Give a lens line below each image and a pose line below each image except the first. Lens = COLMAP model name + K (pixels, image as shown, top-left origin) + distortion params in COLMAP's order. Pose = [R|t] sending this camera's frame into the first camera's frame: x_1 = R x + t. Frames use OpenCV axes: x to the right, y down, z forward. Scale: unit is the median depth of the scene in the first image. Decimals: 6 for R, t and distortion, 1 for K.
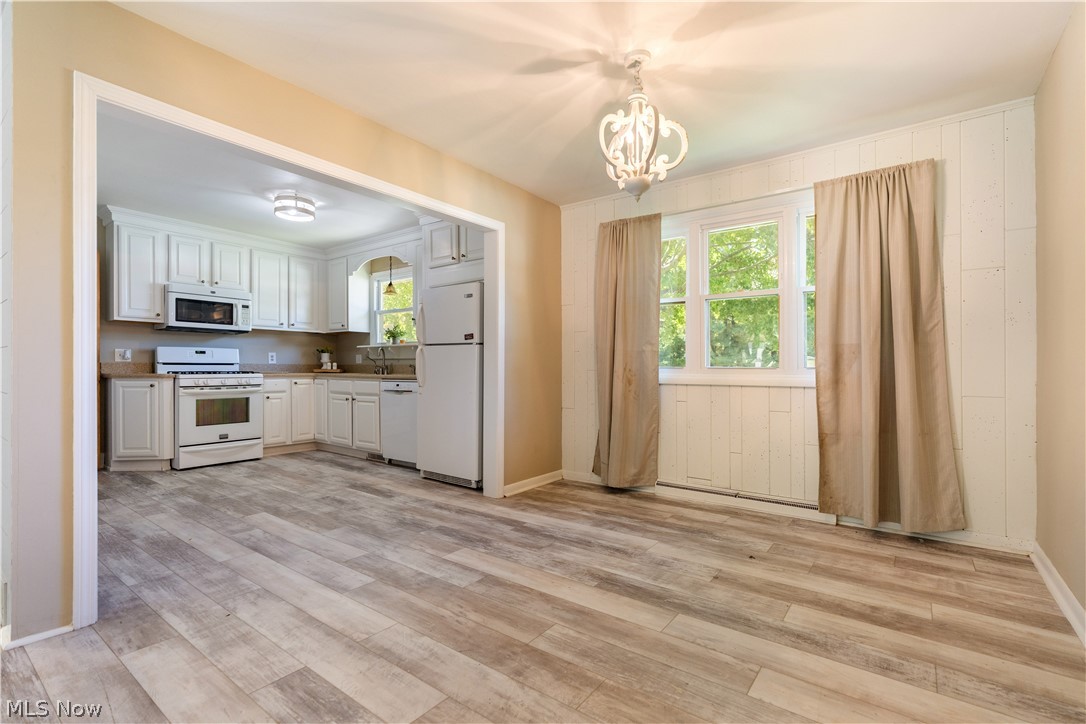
lens RADIAL K [[492.2, 0, 542.9], [0, 492.2, 365.9], [0, 0, 1]] dist [0.001054, 0.000110]
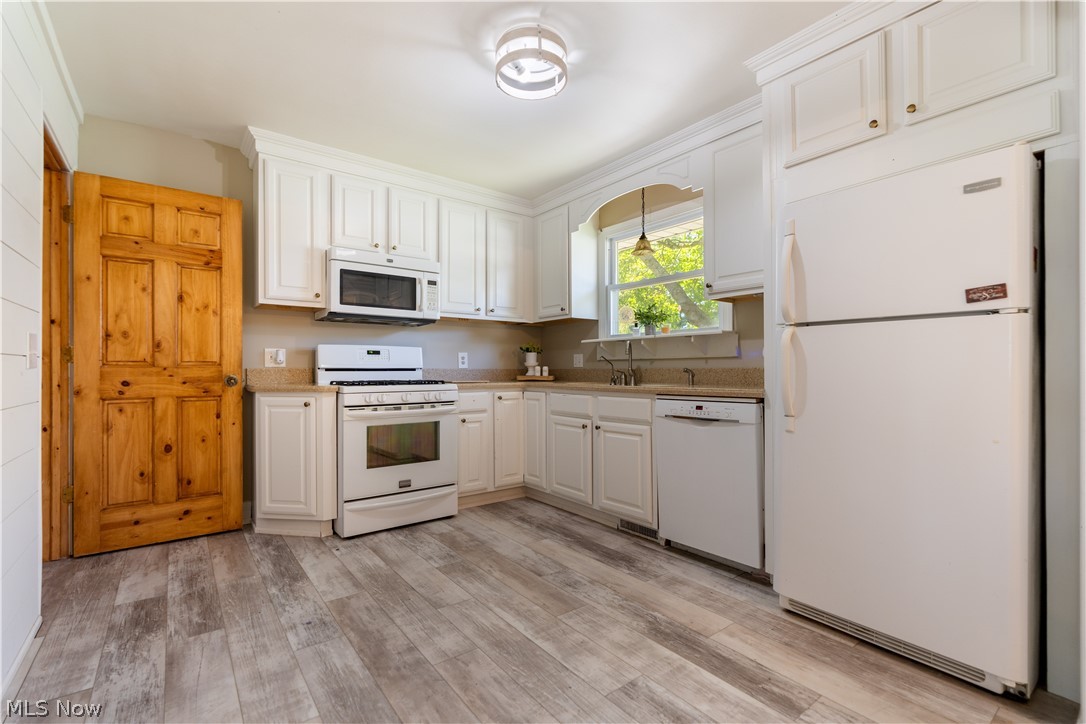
lens RADIAL K [[487.8, 0, 543.0], [0, 487.8, 362.0], [0, 0, 1]] dist [-0.002349, -0.000266]
pose [[0.961259, -0.010479, -0.275449, -0.285961], [0.006417, 0.999857, -0.015645, -0.002441], [0.275574, 0.013271, 0.961188, 0.418598]]
